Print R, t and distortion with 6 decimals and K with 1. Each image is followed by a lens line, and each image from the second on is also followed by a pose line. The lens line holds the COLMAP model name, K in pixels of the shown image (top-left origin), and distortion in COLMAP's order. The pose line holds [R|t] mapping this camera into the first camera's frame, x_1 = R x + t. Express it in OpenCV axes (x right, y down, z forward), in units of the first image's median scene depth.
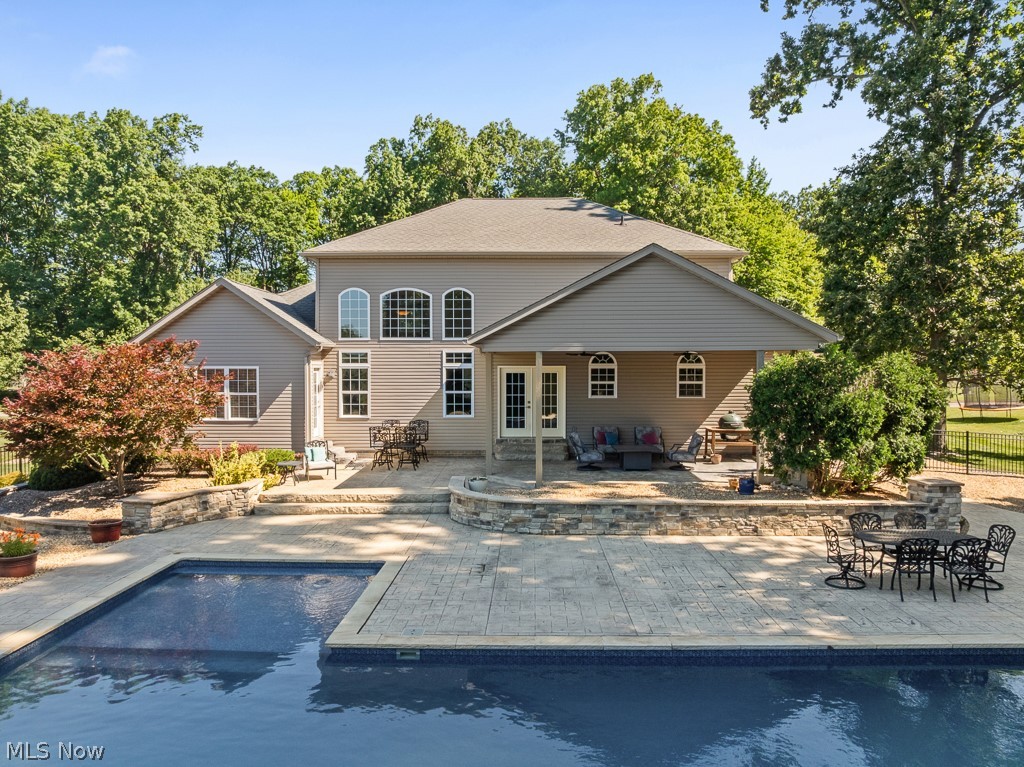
lens RADIAL K [[728.7, 0, 512.0], [0, 728.7, 383.5], [0, 0, 1]] dist [-0.032877, -0.002668]
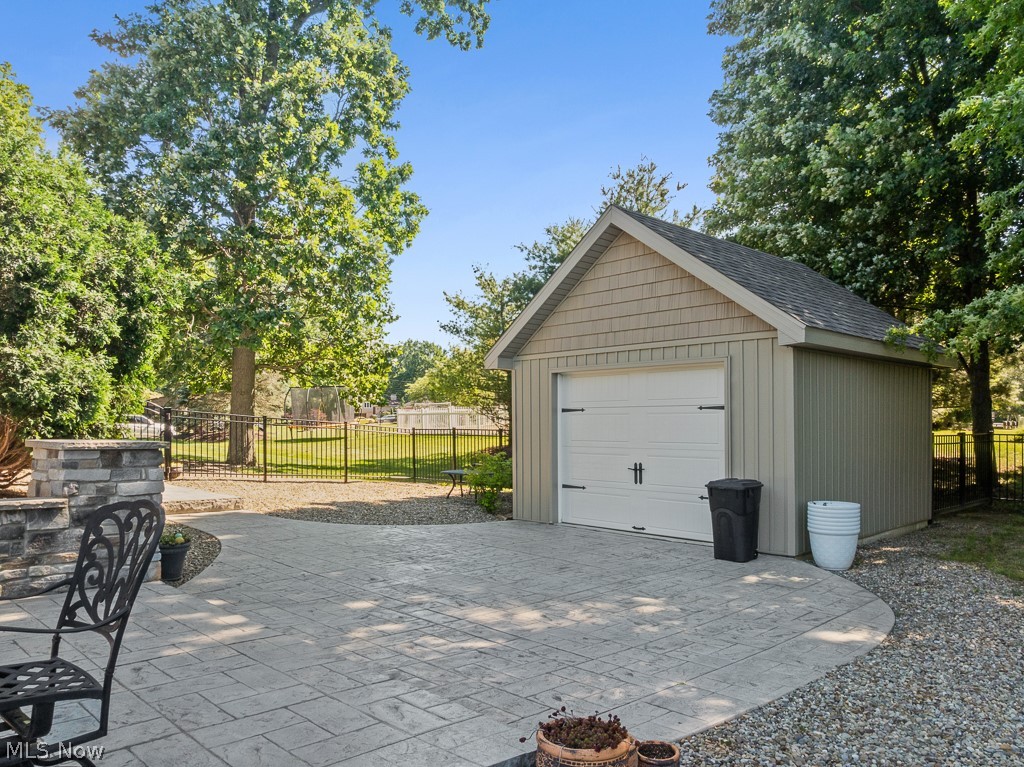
lens RADIAL K [[739.2, 0, 520.9], [0, 739.2, 409.7], [0, 0, 1]] dist [-0.032374, -0.002926]
pose [[0.674918, 0.018573, 0.737659, 0.299962], [0.015823, 0.999089, -0.039632, 0.090935], [-0.737723, 0.038420, 0.674010, 0.382161]]
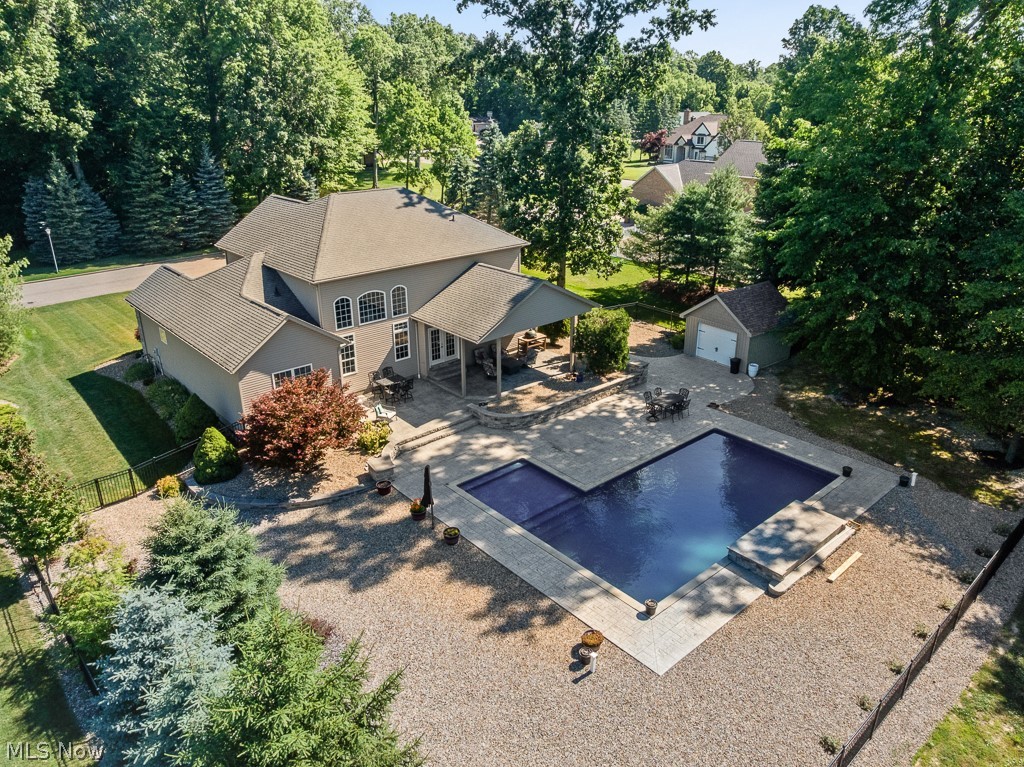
lens RADIAL K [[727.2, 0, 509.0], [0, 727.2, 393.7], [0, 0, 1]] dist [-0.027371, -0.002155]
pose [[0.730743, -0.266564, 0.628457, -0.978199], [0.016625, 0.927286, 0.373984, -0.509067], [-0.682450, -0.262838, 0.682039, -0.344432]]
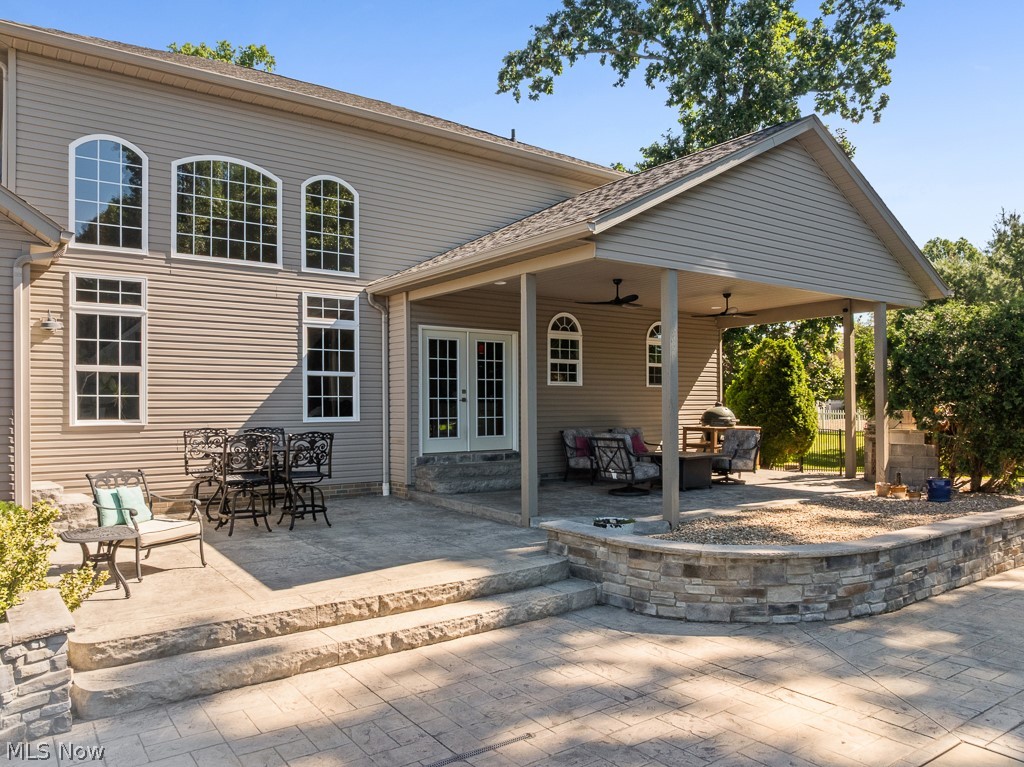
lens RADIAL K [[739.2, 0, 520.9], [0, 739.2, 409.7], [0, 0, 1]] dist [-0.032374, -0.002926]
pose [[0.795823, -0.004367, 0.605514, -0.286923], [0.020618, 0.999590, -0.019890, 0.051308], [-0.605179, 0.028313, 0.795586, 0.494326]]
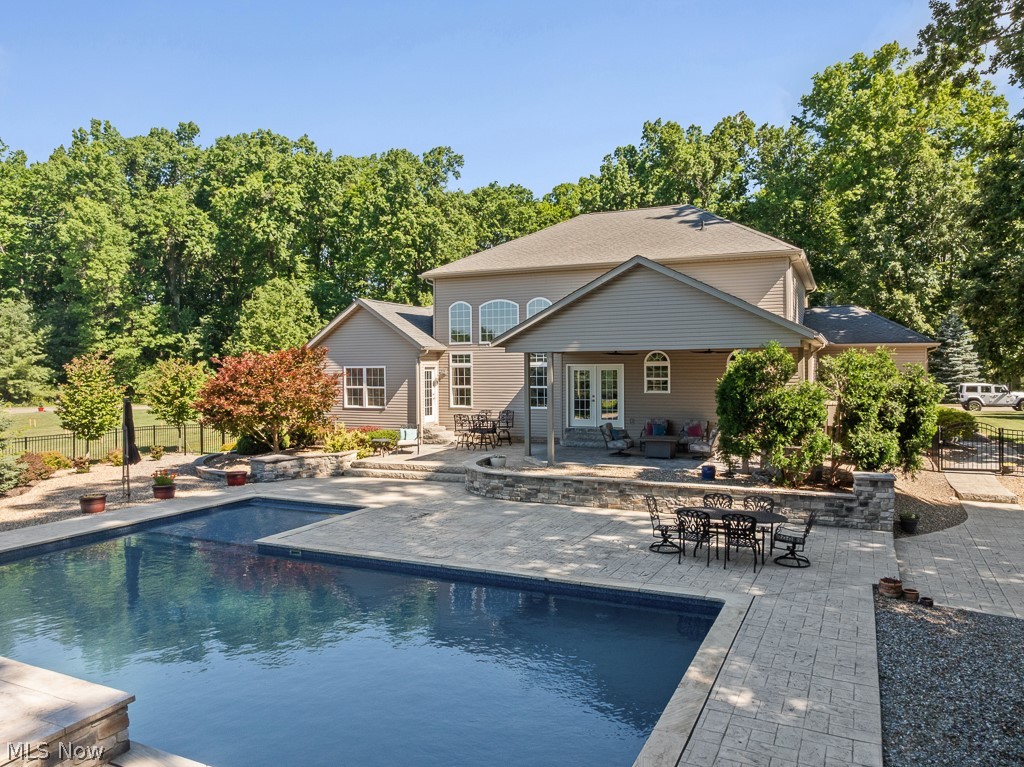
lens RADIAL K [[727.2, 0, 509.0], [0, 727.2, 393.7], [0, 0, 1]] dist [-0.027371, -0.002155]
pose [[0.916434, 0.008925, -0.400086, 0.345745], [-0.002778, 0.999869, 0.015940, 0.004018], [0.400176, -0.013497, 0.916339, -0.085273]]
